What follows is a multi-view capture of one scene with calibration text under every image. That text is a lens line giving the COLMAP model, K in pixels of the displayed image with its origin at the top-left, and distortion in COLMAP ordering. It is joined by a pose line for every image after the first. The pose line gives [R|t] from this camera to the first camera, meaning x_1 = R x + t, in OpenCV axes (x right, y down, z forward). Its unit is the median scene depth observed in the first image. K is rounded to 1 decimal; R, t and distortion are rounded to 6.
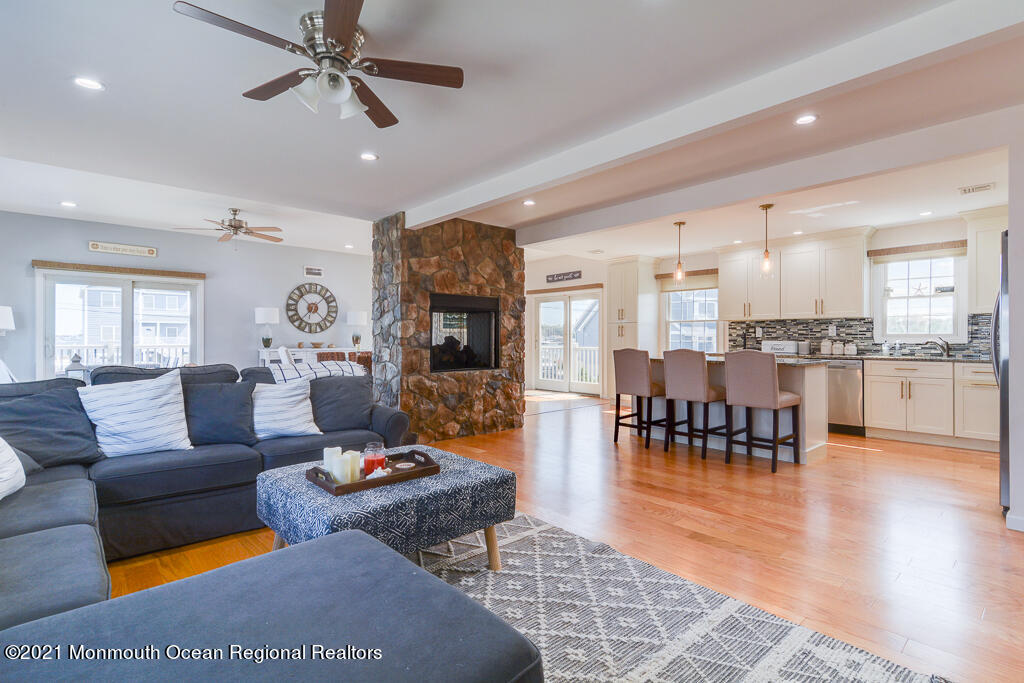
lens RADIAL K [[493.9, 0, 523.8], [0, 493.9, 335.8], [0, 0, 1]] dist [0.029515, -0.011666]
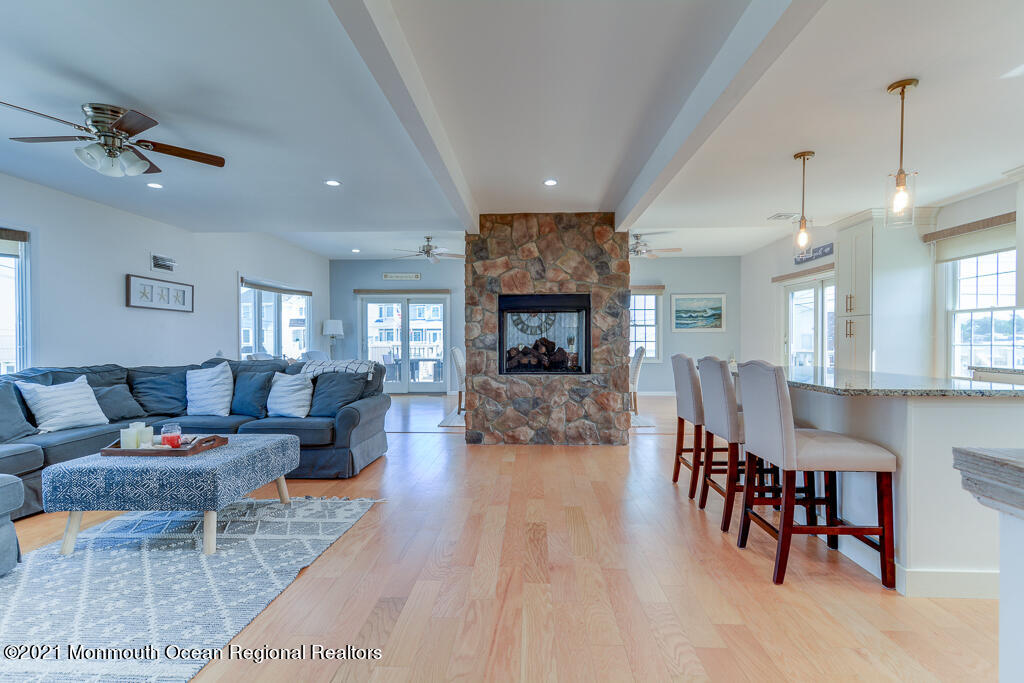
lens RADIAL K [[493.9, 0, 512.8], [0, 493.9, 343.0], [0, 0, 1]] dist [0.029515, -0.011666]
pose [[0.708066, 0.004075, -0.706135, 0.463873], [0.005027, 0.999929, 0.010811, 0.000461], [0.706129, -0.011204, 0.707995, 0.273542]]
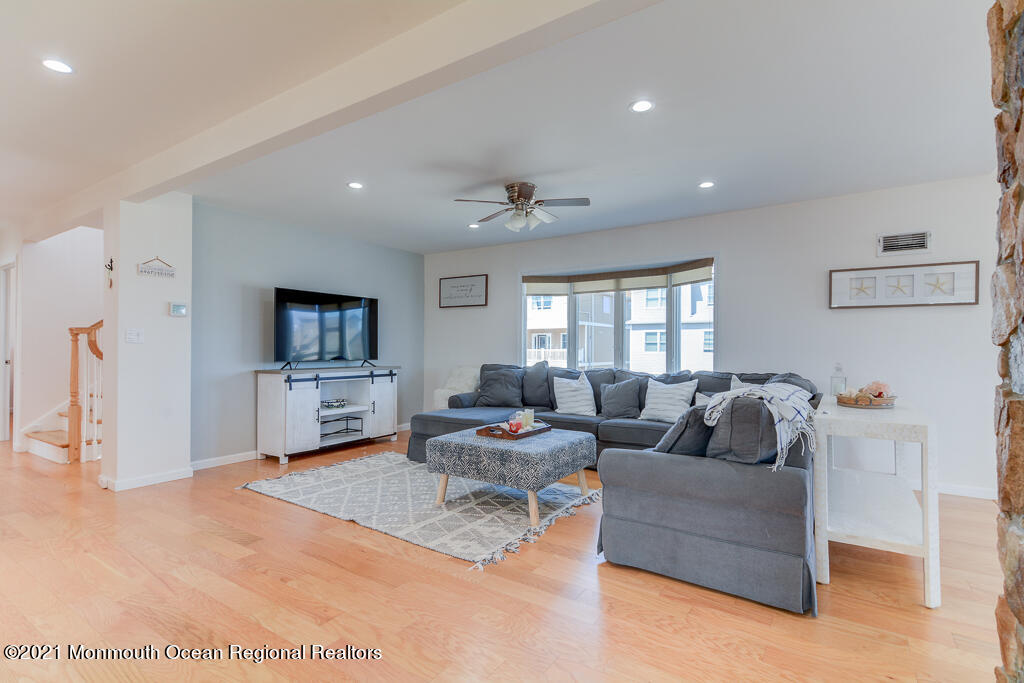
lens RADIAL K [[493.9, 0, 519.7], [0, 493.9, 339.6], [0, 0, 1]] dist [0.029515, -0.011666]
pose [[-0.971568, -0.005914, -0.236685, 0.027624], [-0.000704, 0.999756, -0.022092, 0.005393], [0.236758, -0.021298, -0.971335, 0.975598]]
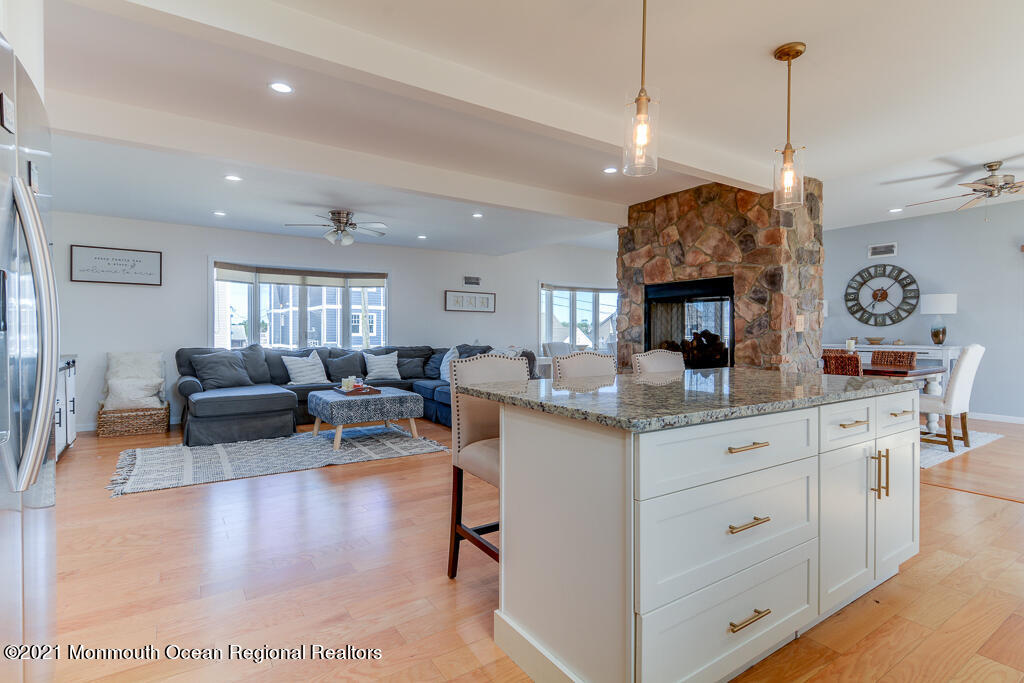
lens RADIAL K [[493.9, 0, 514.3], [0, 493.9, 335.4], [0, 0, 1]] dist [0.029515, -0.011666]
pose [[-0.146153, 0.007466, -0.989234, 0.695089], [0.003291, 0.999970, 0.007061, 0.002903], [0.989257, -0.002224, -0.146173, 0.774035]]
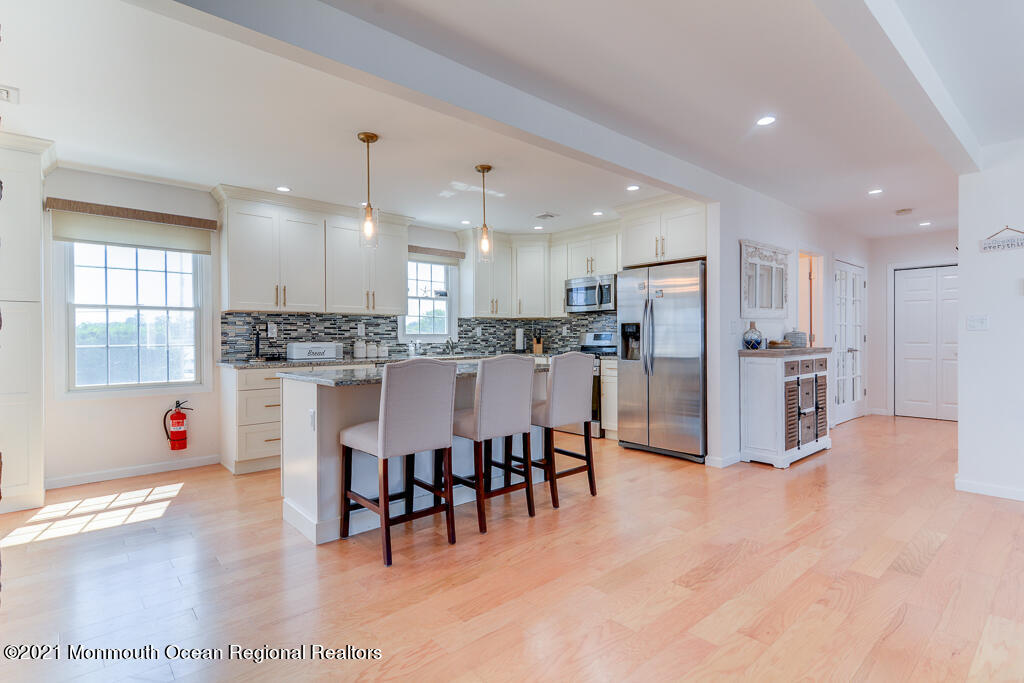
lens RADIAL K [[493.9, 0, 493.4], [0, 493.9, 338.6], [0, 0, 1]] dist [0.029515, -0.011666]
pose [[0.045411, -0.002372, 0.998966, -0.222566], [0.000654, 0.999997, 0.002345, 0.003497], [-0.998968, 0.000547, 0.045412, 0.777154]]
